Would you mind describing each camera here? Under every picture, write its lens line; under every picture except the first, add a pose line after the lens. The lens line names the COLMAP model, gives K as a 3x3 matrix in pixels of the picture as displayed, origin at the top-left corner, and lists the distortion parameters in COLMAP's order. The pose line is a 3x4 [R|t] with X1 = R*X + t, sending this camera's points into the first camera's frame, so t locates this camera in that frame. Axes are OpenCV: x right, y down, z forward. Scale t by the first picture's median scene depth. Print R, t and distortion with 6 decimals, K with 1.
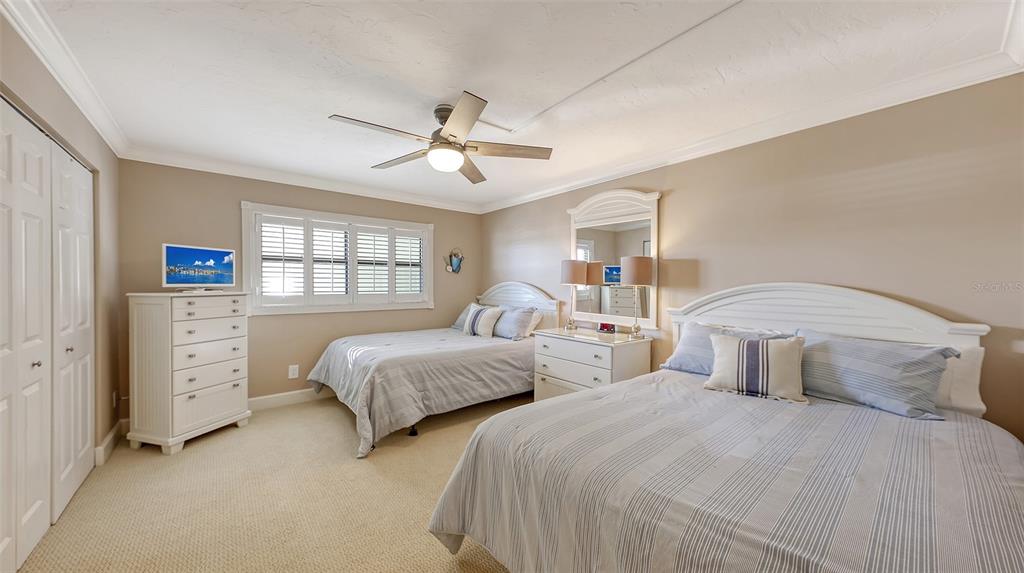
lens RADIAL K [[352.9, 0, 511.5], [0, 352.9, 283.6], [0, 0, 1]] dist [0.000027, -0.000089]
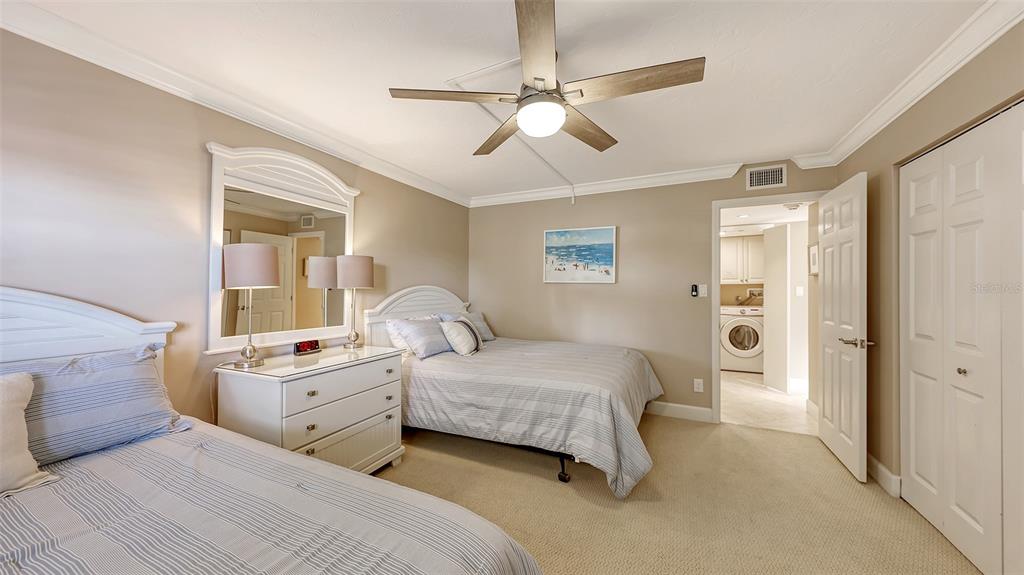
lens RADIAL K [[344.6, 0, 509.5], [0, 344.6, 281.0], [0, 0, 1]] dist [-0.000780, -0.000081]
pose [[-0.412632, 0.011614, 0.910824, -0.487710], [-0.006022, 0.999862, -0.015477, -0.001127], [-0.910878, -0.011871, -0.412505, 0.821271]]
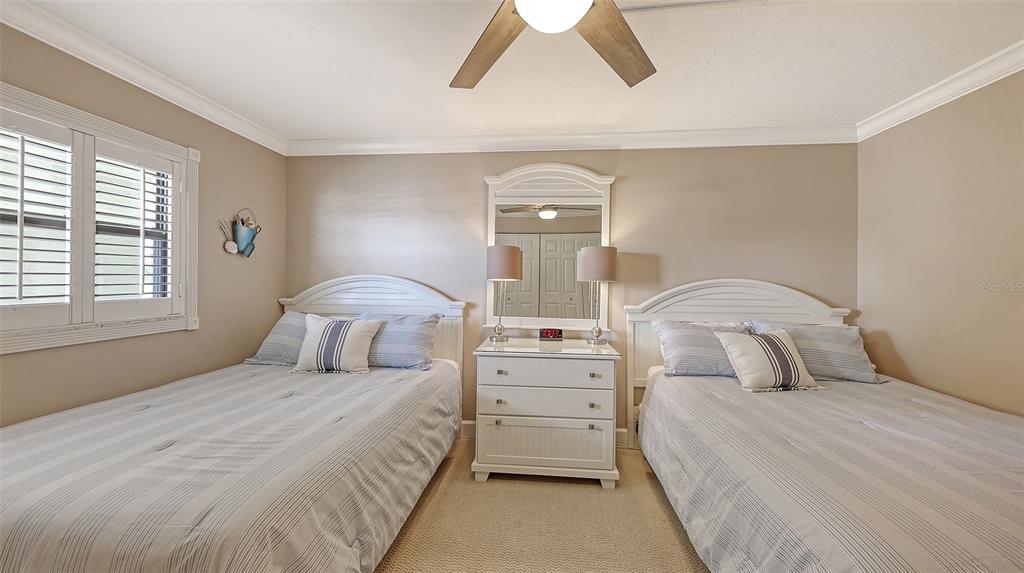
lens RADIAL K [[361.7, 0, 542.9], [0, 361.7, 276.1], [0, 0, 1]] dist [-0.000171, -0.000085]
pose [[0.704038, 0.008471, 0.710112, -0.288576], [-0.006385, 0.999964, -0.005598, -0.001119], [-0.710134, -0.000593, 0.704067, 0.393575]]
